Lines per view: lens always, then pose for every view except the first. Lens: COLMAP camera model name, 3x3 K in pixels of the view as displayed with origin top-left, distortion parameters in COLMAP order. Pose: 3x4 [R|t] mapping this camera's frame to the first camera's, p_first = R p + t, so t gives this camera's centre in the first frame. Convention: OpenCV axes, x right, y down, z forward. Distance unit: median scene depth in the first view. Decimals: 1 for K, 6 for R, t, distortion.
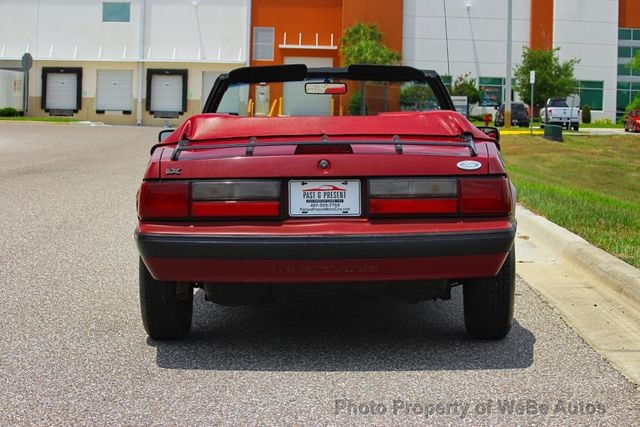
lens RADIAL K [[1710.5, 0, 300.1], [0, 1710.5, 212.1], [0, 0, 1]] dist [-0.462278, 0.013644]
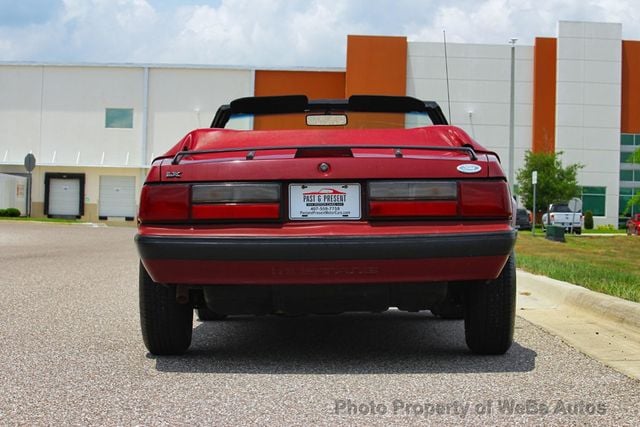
lens RADIAL K [[1710.5, 0, 300.1], [0, 1710.5, 212.1], [0, 0, 1]] dist [-0.462278, 0.013644]
pose [[0.999997, 0.001568, -0.001768, 0.001603], [-0.001695, 0.997245, -0.074154, 0.069146], [0.001647, 0.074157, 0.997245, 0.002155]]
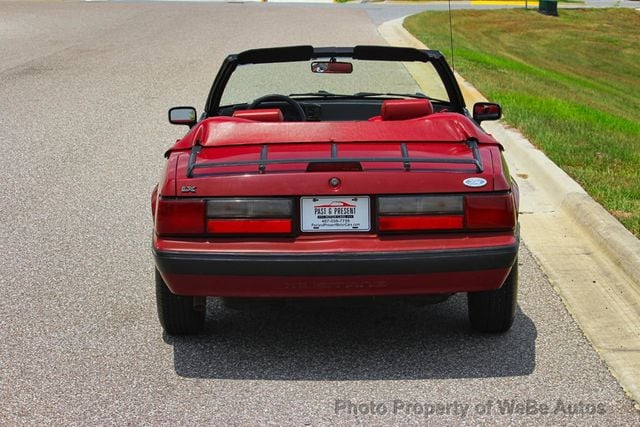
lens RADIAL K [[1717.8, 0, 320.0], [0, 1717.8, 199.2], [0, 0, 1]] dist [-0.455019, 0.221543]
pose [[0.999849, -0.005905, 0.016361, -0.011398], [0.004439, 0.996087, 0.088270, -0.104485], [-0.016818, -0.088184, 0.995962, -0.034705]]
